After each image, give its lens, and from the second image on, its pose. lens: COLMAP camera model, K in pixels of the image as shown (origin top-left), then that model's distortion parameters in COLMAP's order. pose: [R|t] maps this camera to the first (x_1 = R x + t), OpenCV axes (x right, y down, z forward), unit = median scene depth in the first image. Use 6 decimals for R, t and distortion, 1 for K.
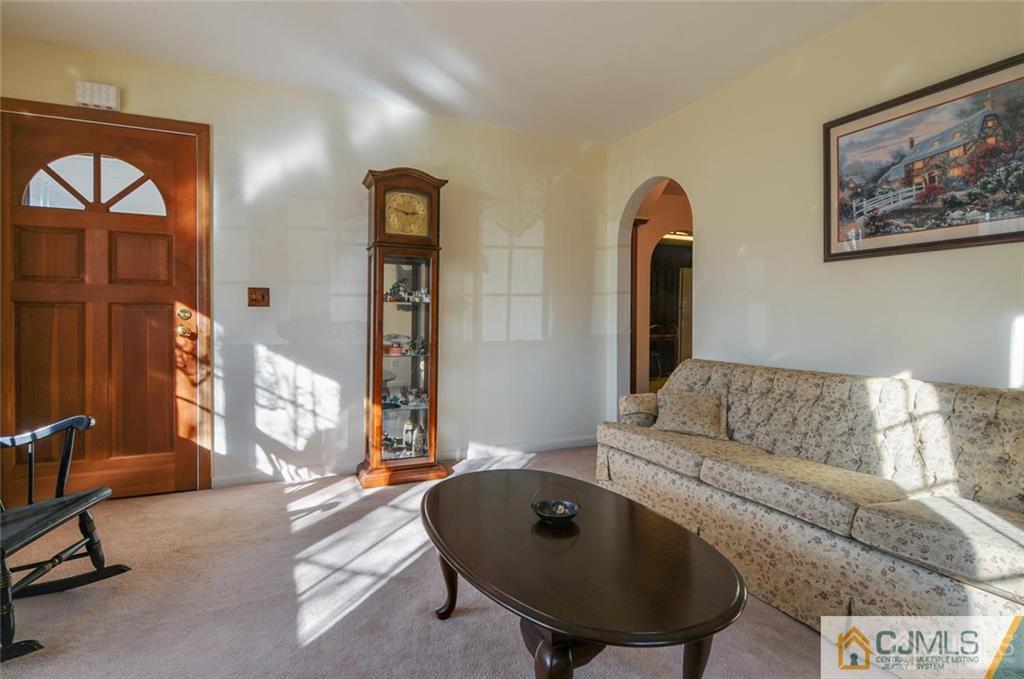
lens RADIAL K [[508.5, 0, 506.6], [0, 508.5, 324.1], [0, 0, 1]] dist [-0.005441, -0.000595]
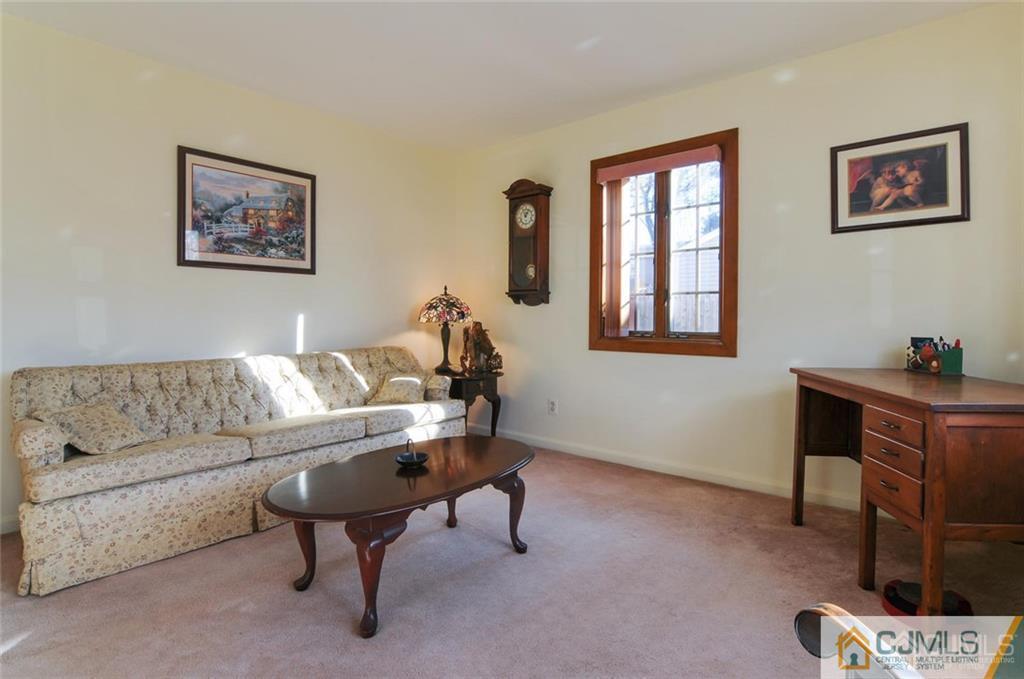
lens RADIAL K [[508.5, 0, 511.8], [0, 508.5, 330.5], [0, 0, 1]] dist [-0.005441, -0.000595]
pose [[-0.419801, -0.024162, 0.907294, -0.838175], [0.008835, 0.999489, 0.030705, -0.004888], [-0.907573, 0.020906, -0.419373, 0.910123]]
